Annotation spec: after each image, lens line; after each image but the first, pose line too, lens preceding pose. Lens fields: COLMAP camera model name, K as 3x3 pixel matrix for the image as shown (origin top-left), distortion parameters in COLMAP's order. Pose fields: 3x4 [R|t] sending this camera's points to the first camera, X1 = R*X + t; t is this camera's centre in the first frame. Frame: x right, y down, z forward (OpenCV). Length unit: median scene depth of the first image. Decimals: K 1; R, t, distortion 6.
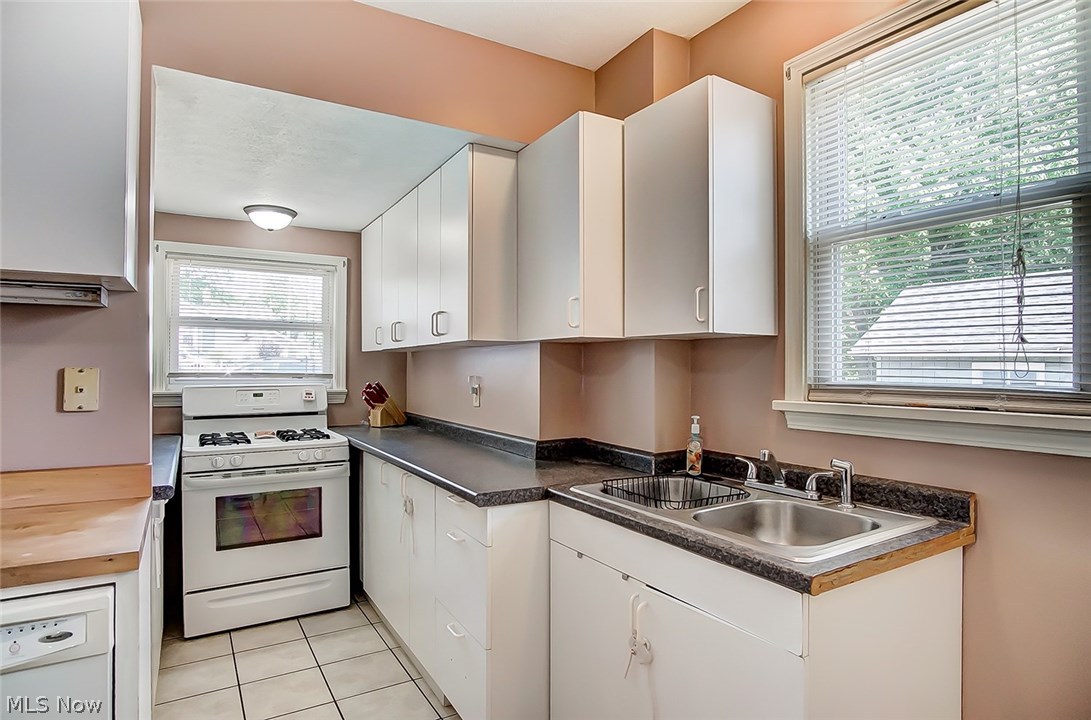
lens RADIAL K [[599.7, 0, 546.4], [0, 599.7, 366.8], [0, 0, 1]] dist [-0.026759, 0.000369]
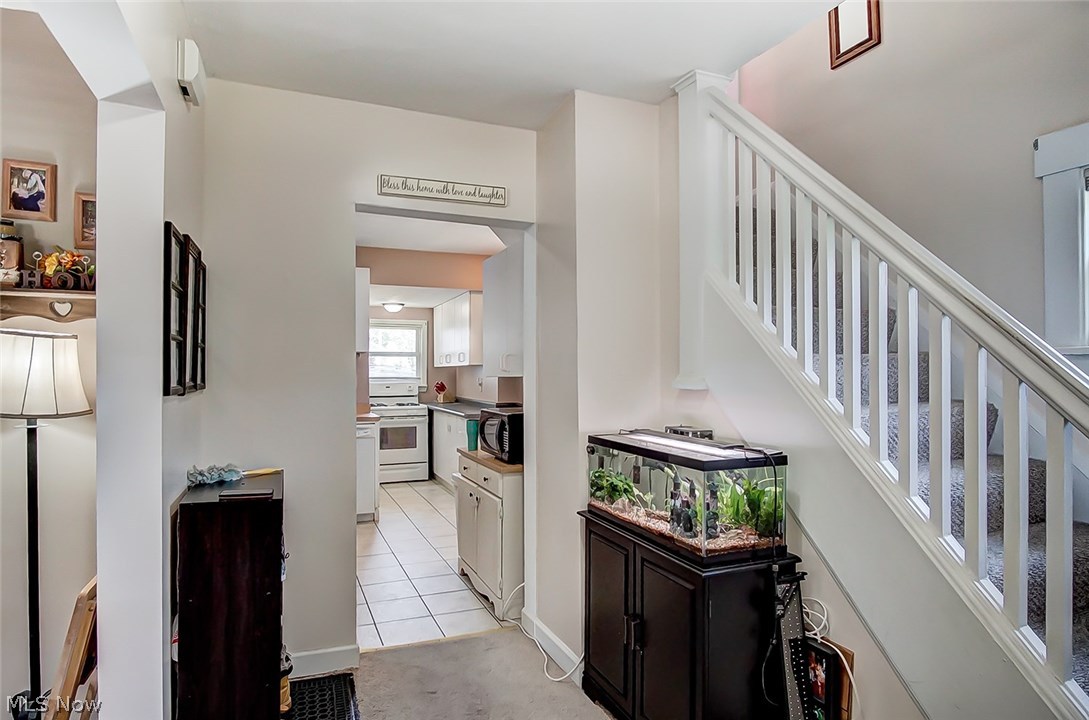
lens RADIAL K [[597.3, 0, 544.5], [0, 597.3, 360.0], [0, 0, 1]] dist [-0.023244, -0.000089]
pose [[0.990978, -0.009679, -0.133677, 0.433217], [0.007586, 0.999841, -0.016158, -0.015439], [0.133812, 0.014998, 0.990893, -1.246915]]
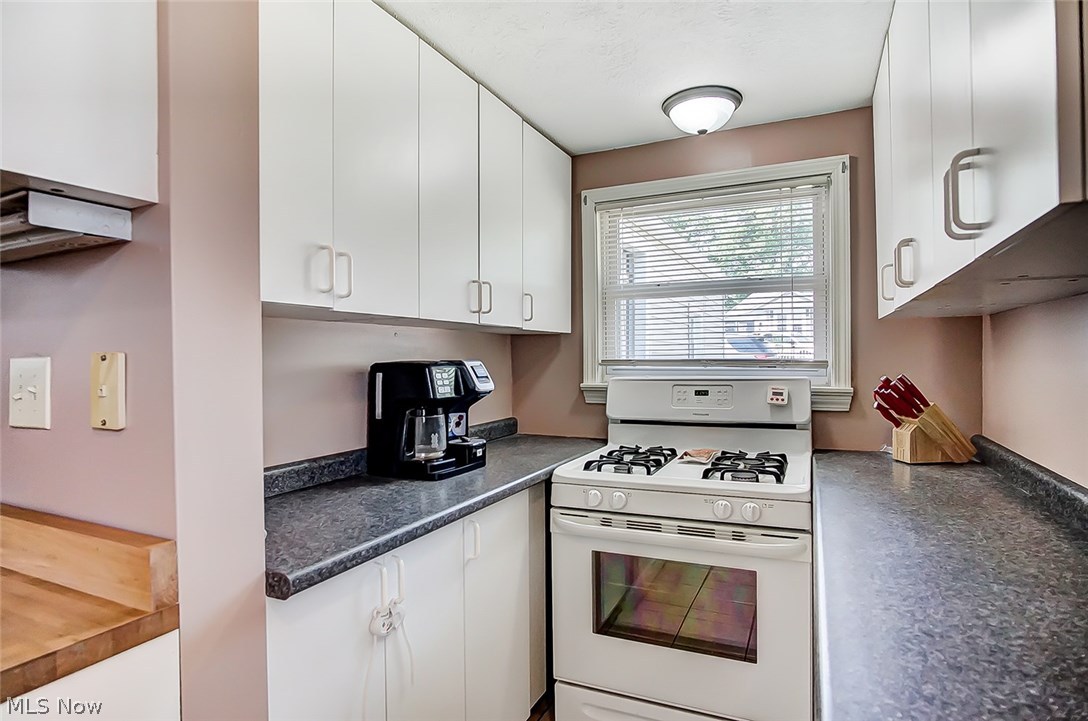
lens RADIAL K [[603.4, 0, 526.0], [0, 603.4, 359.7], [0, 0, 1]] dist [-0.049578, 0.000258]
pose [[0.555404, -0.004273, -0.831570, -0.048074], [0.014053, 0.999892, 0.004247, 0.006180], [0.831462, -0.014045, 0.555404, 0.539100]]
